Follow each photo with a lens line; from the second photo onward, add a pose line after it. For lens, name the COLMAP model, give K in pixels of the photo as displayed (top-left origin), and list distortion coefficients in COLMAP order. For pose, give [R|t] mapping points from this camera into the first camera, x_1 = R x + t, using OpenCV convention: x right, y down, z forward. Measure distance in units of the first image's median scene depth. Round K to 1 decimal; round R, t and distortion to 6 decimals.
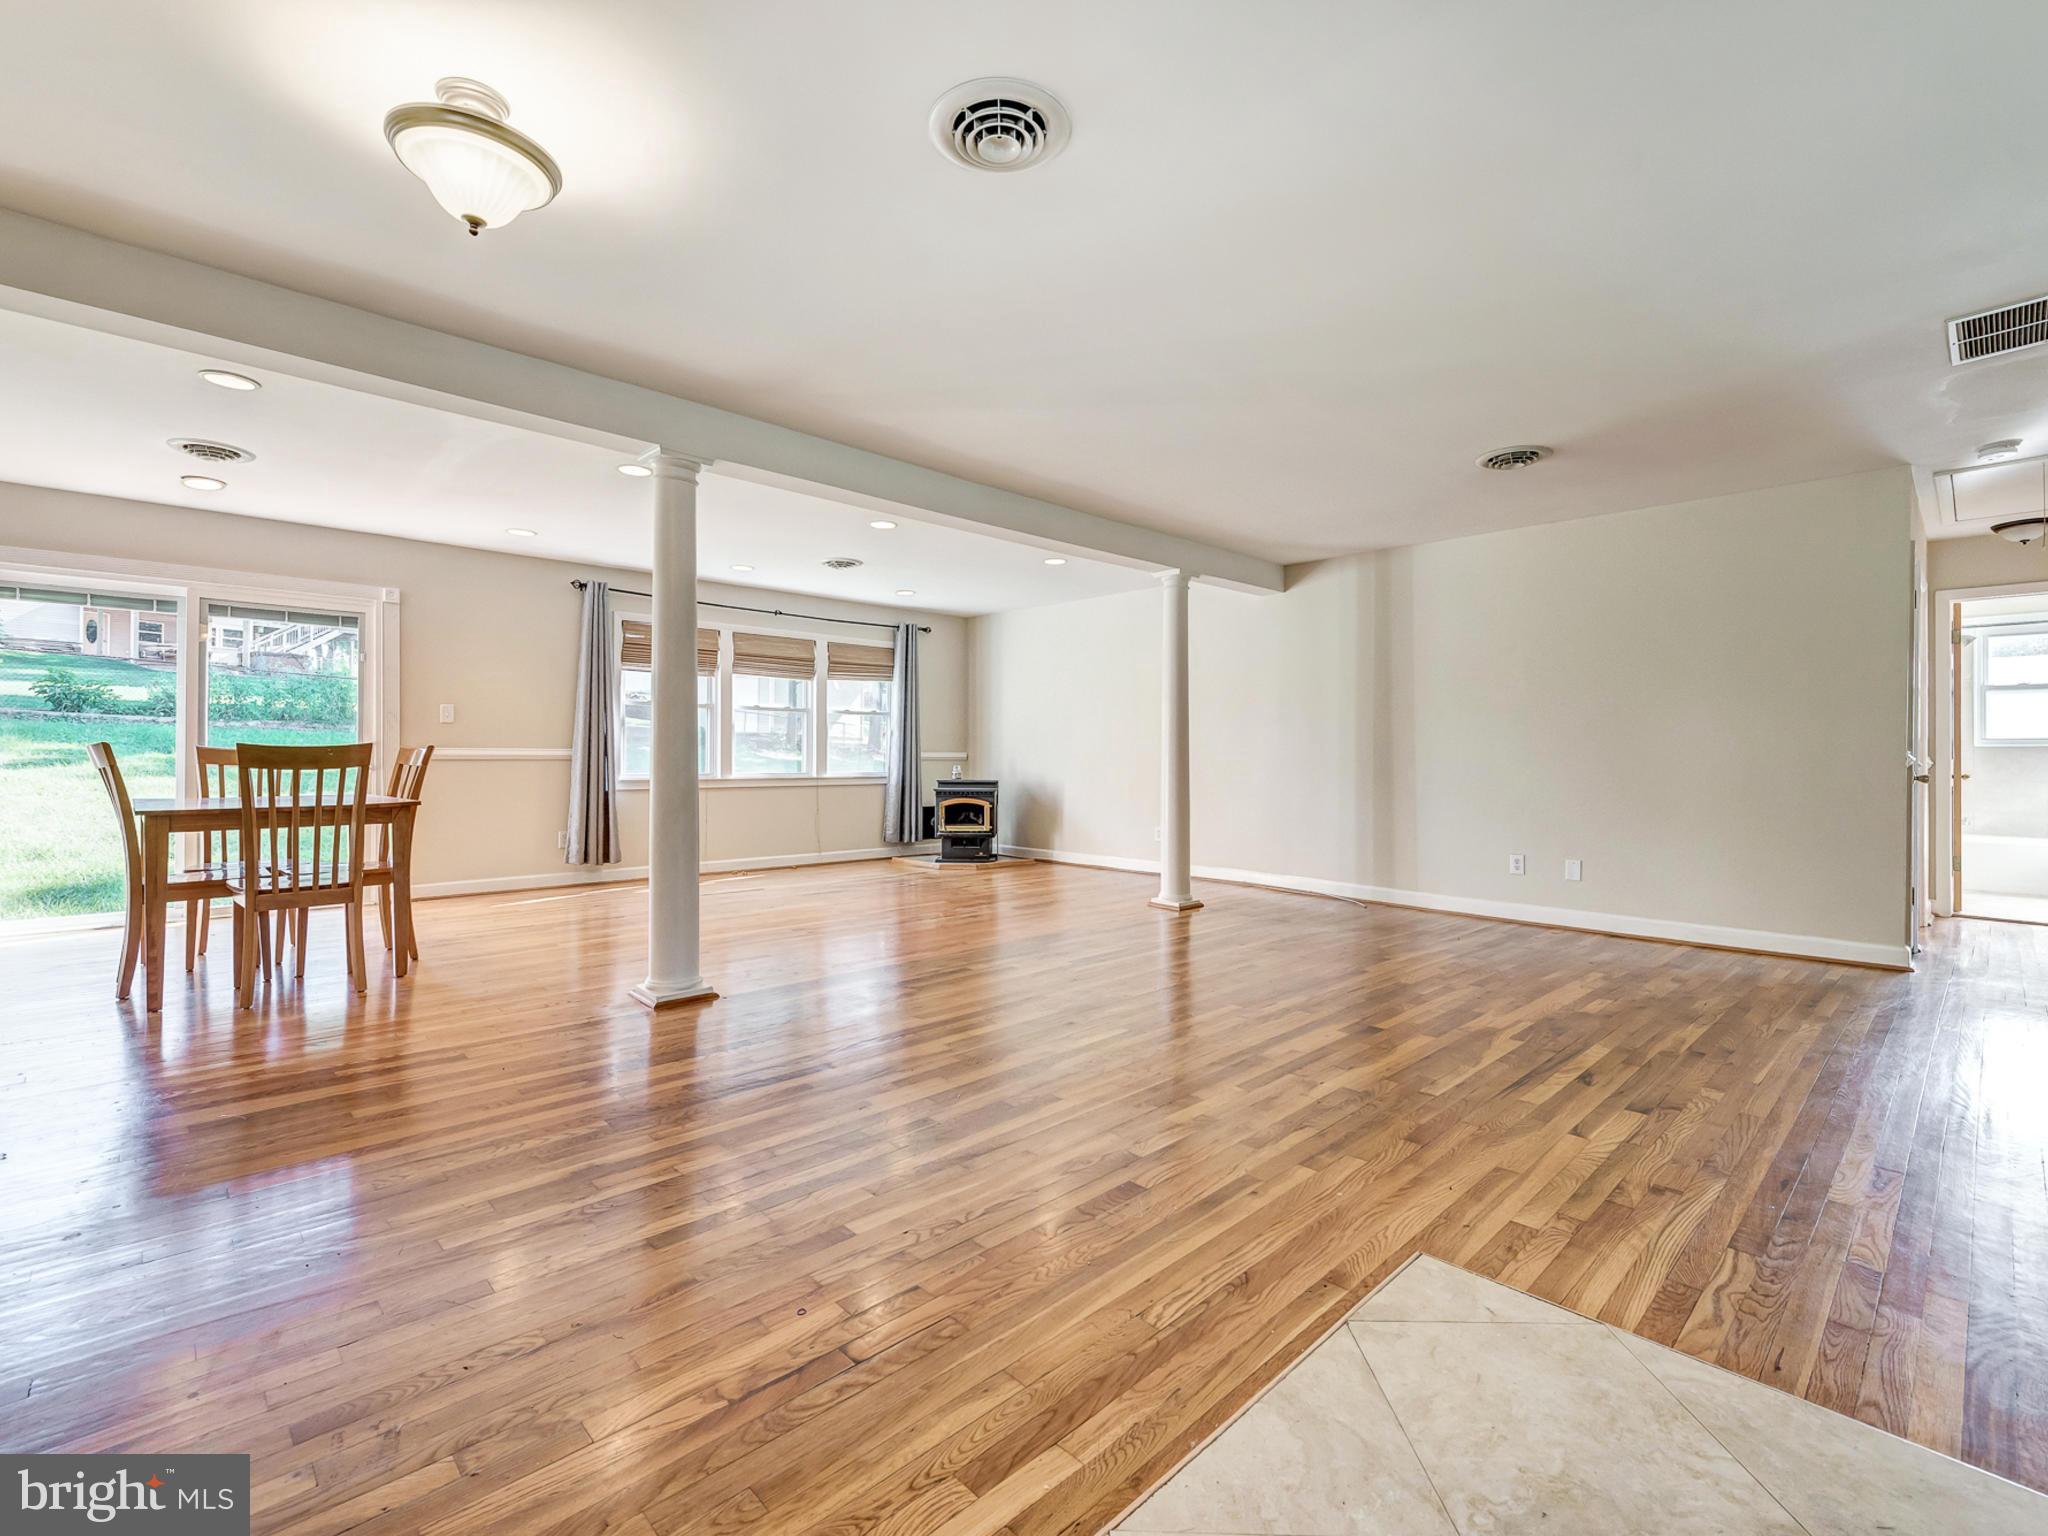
lens RADIAL K [[935.2, 0, 1012.1], [0, 935.2, 763.2], [0, 0, 1]] dist [0.017189, -0.006448]
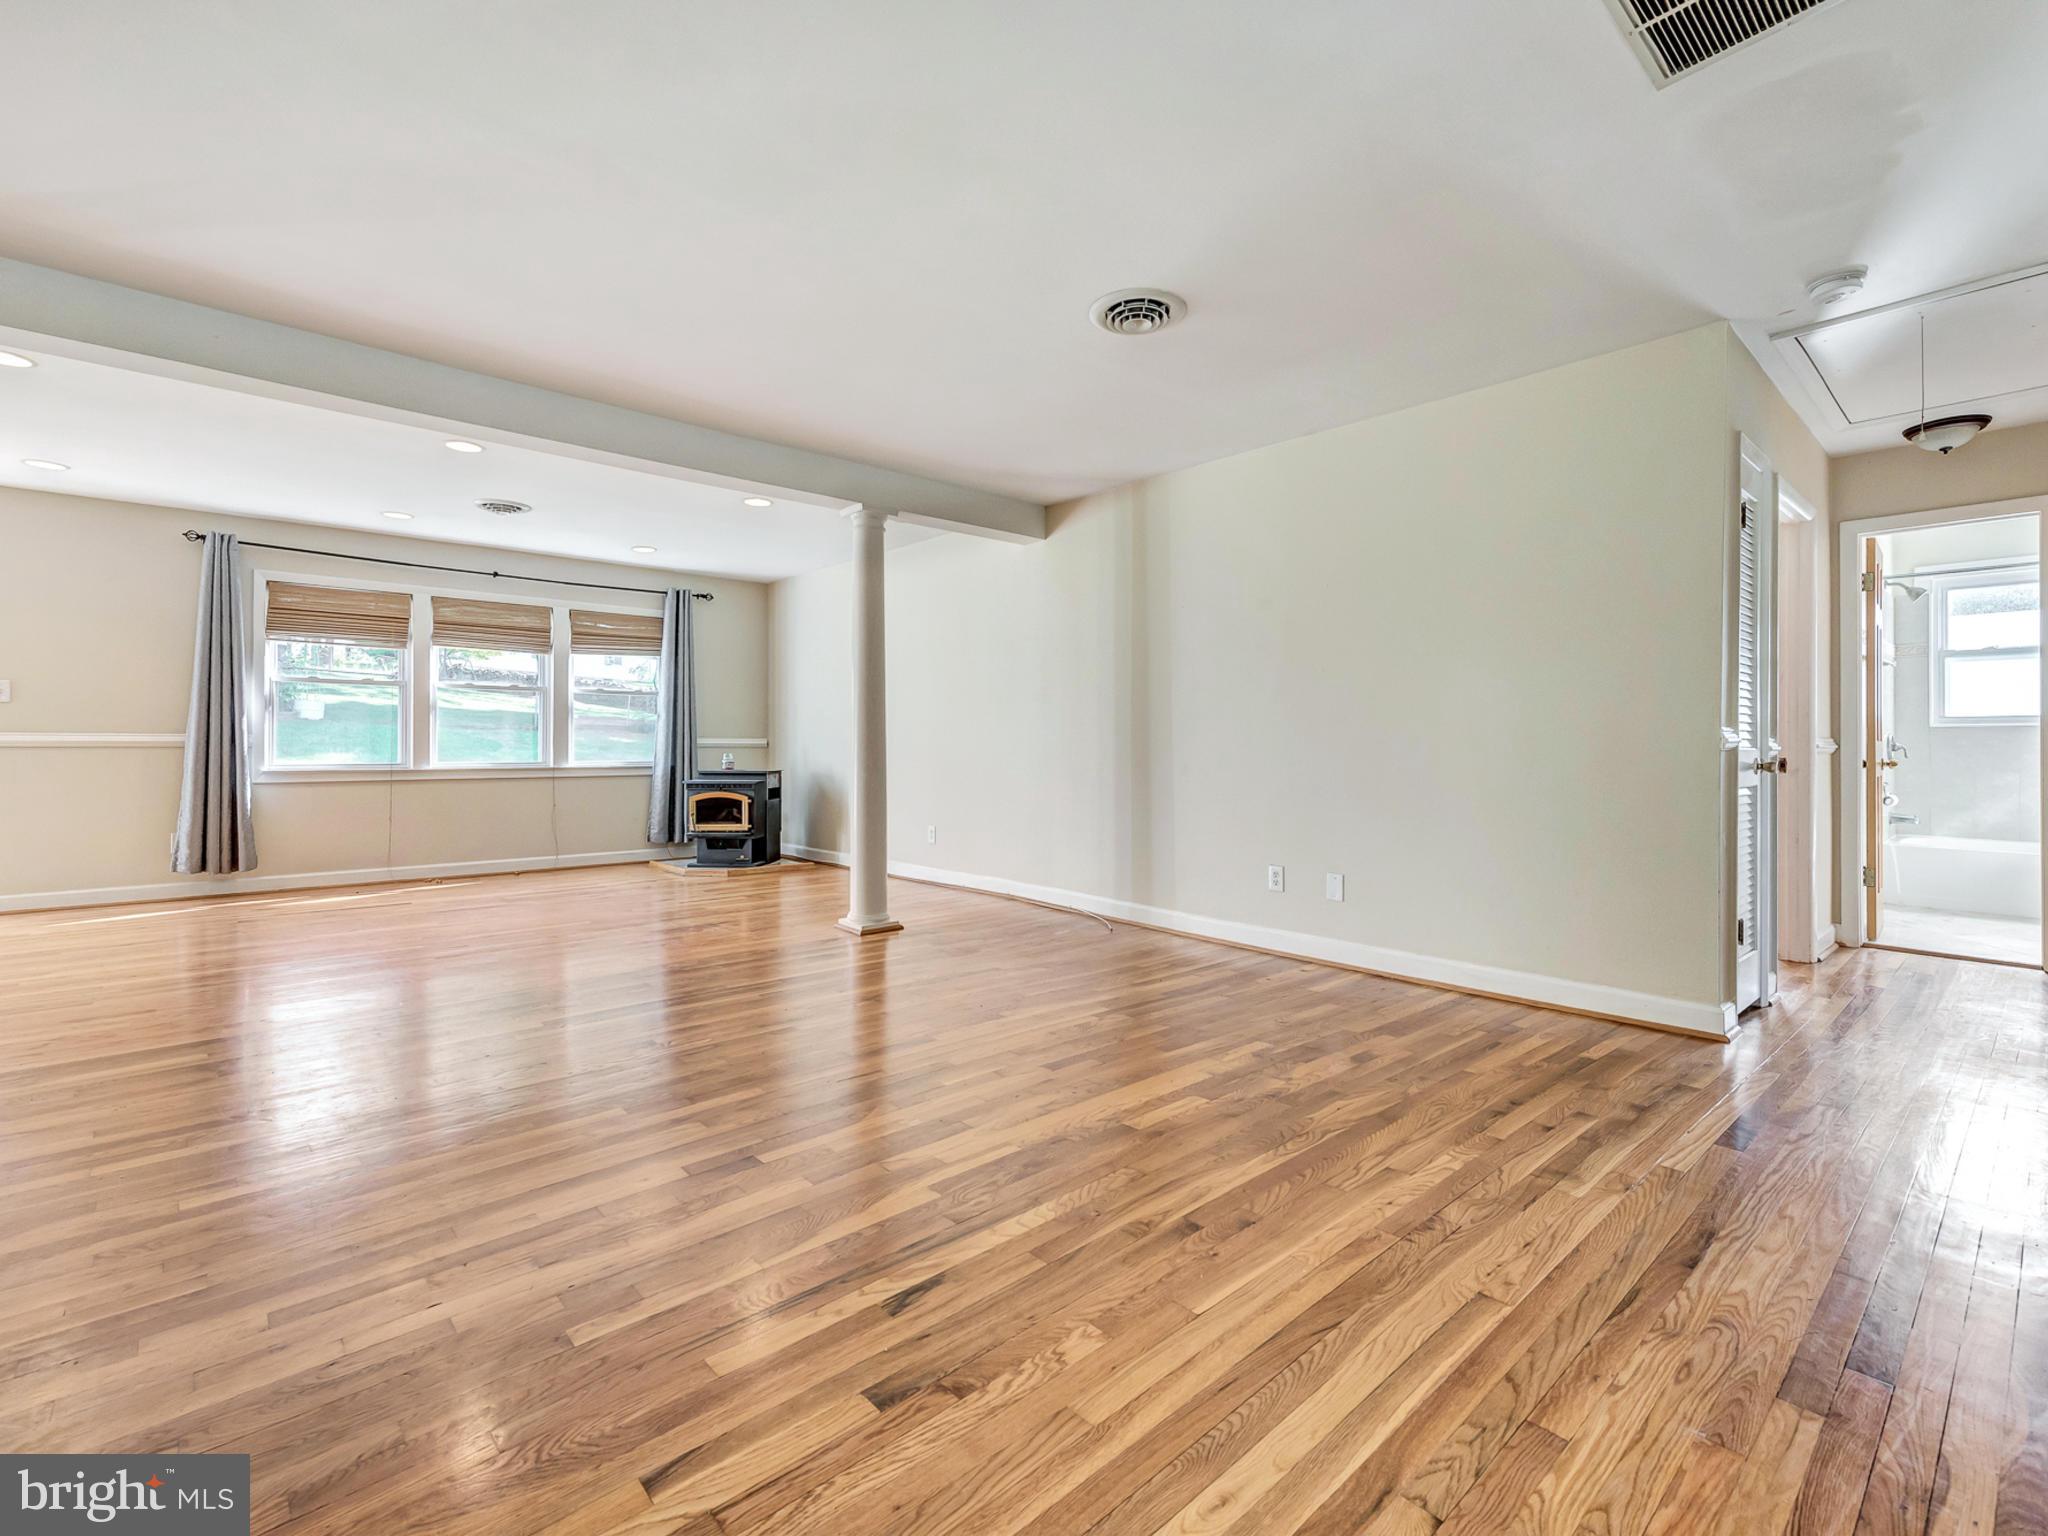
lens RADIAL K [[935.2, 0, 1021.6], [0, 935.2, 754.8], [0, 0, 1]] dist [0.017189, -0.006448]
pose [[0.999462, -0.002262, -0.032710, 0.294838], [0.002343, 0.999994, 0.002440, 0.002982], [0.032704, -0.002515, 0.999462, 0.184745]]
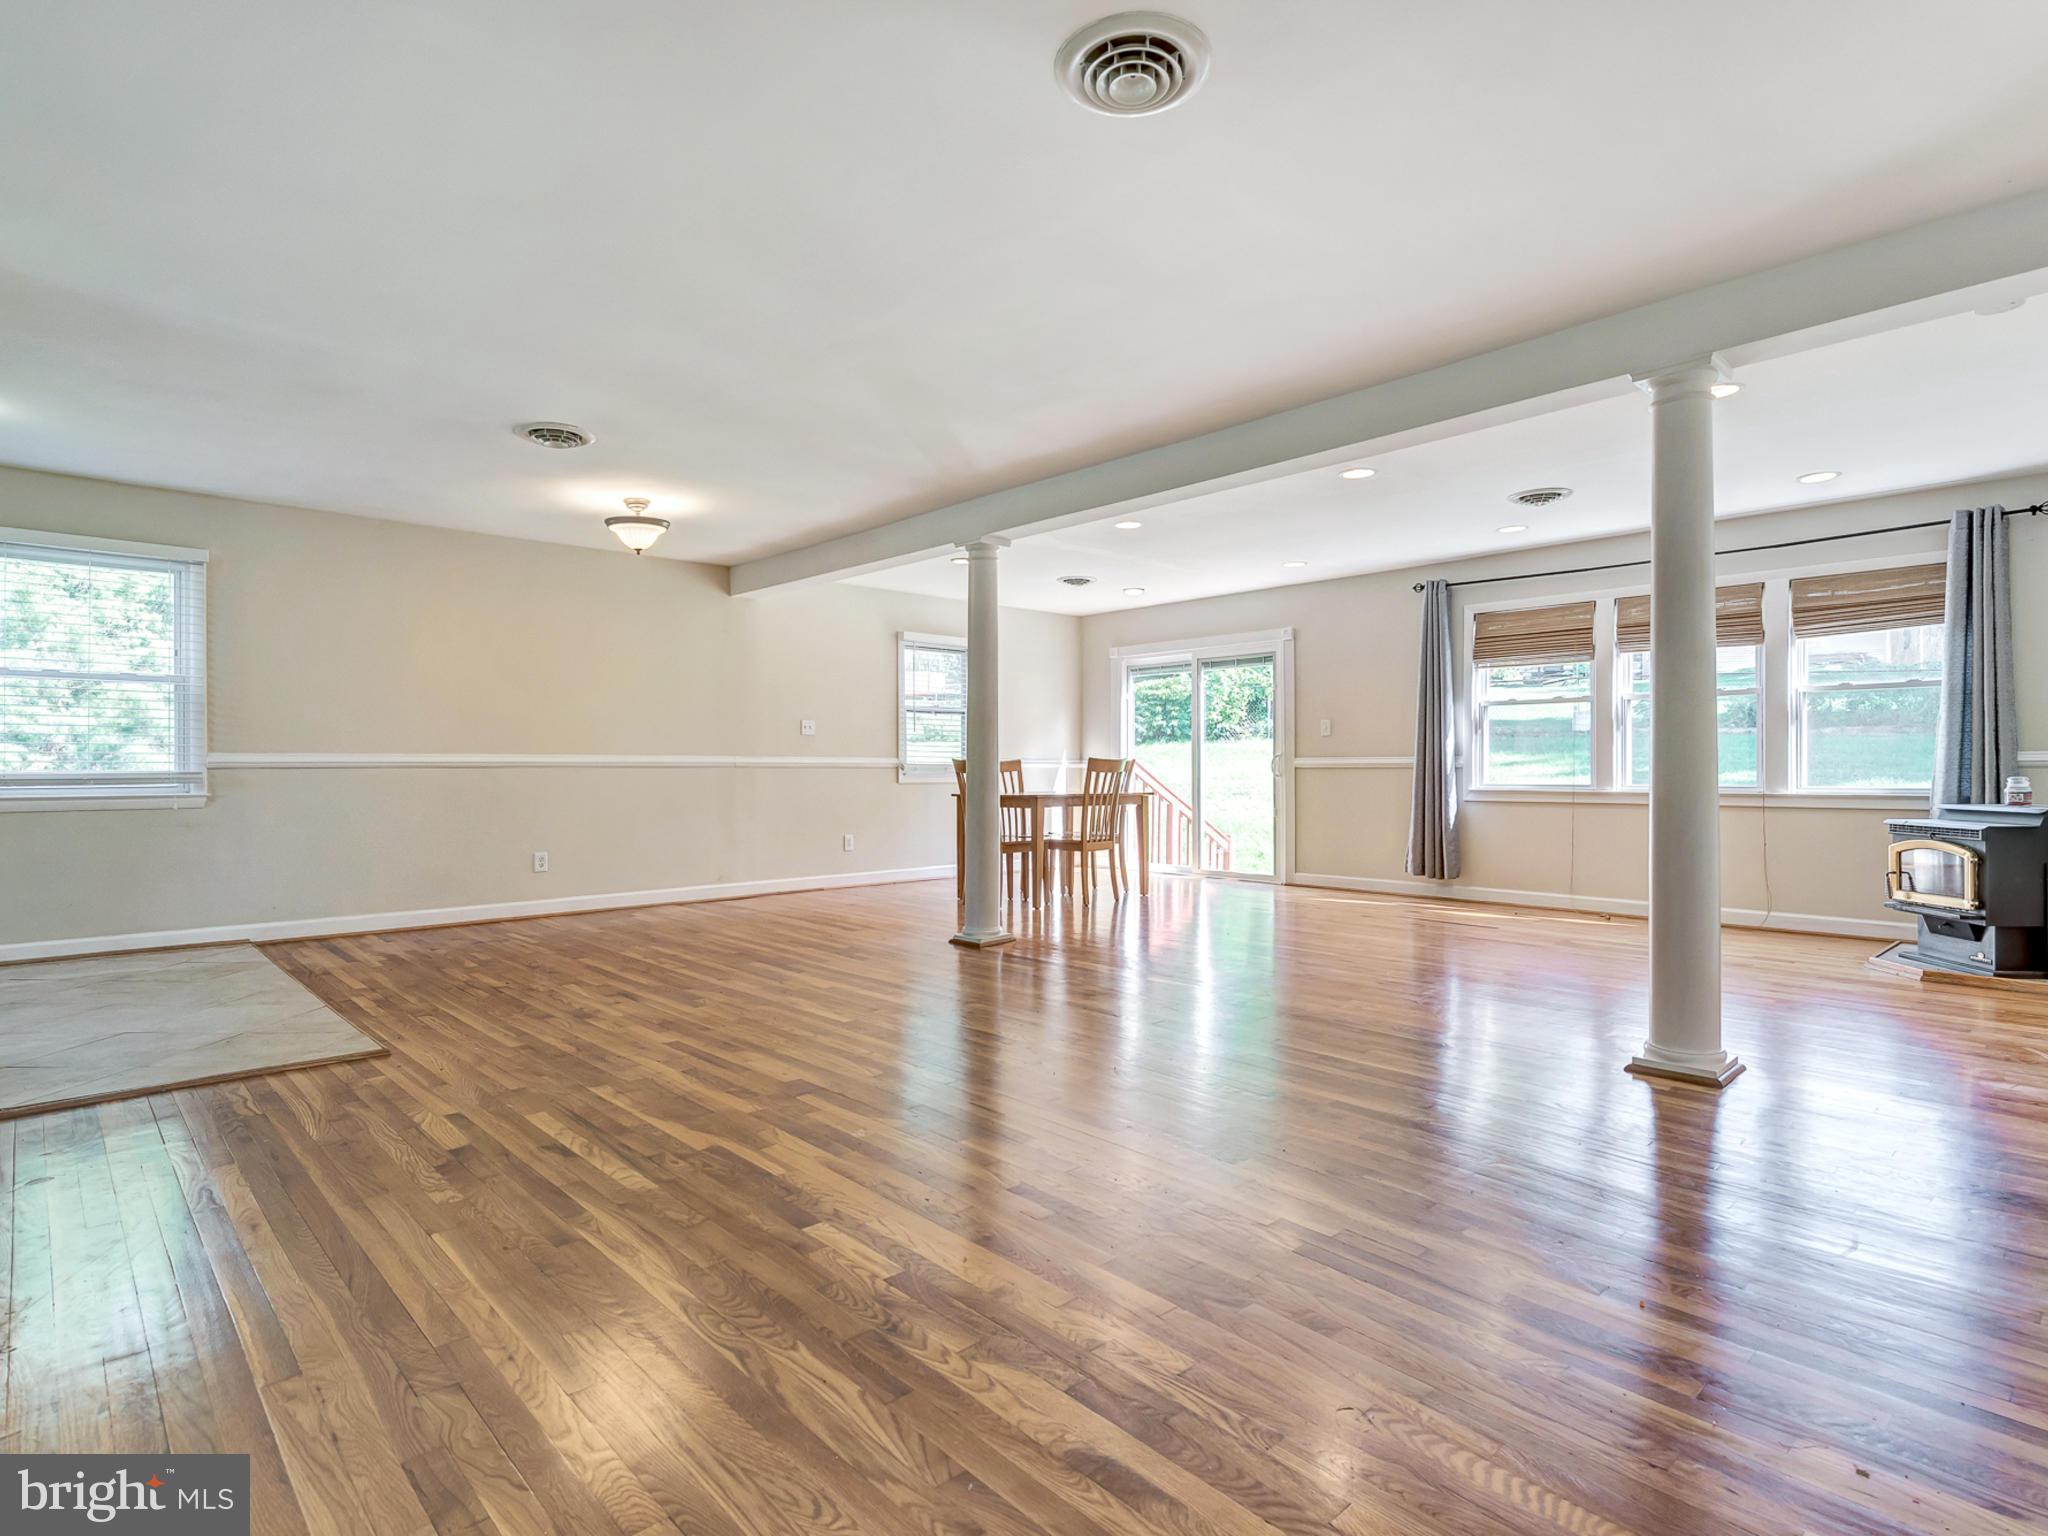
lens RADIAL K [[1072.3, 0, 1018.3], [0, 1072.3, 767.7], [0, 0, 1]] dist [0.006621, -0.003218]
pose [[-0.021593, -0.003673, -0.999760, 0.649293], [-0.004458, 0.999984, -0.003578, 0.002369], [0.999757, 0.004379, -0.021609, 0.600580]]
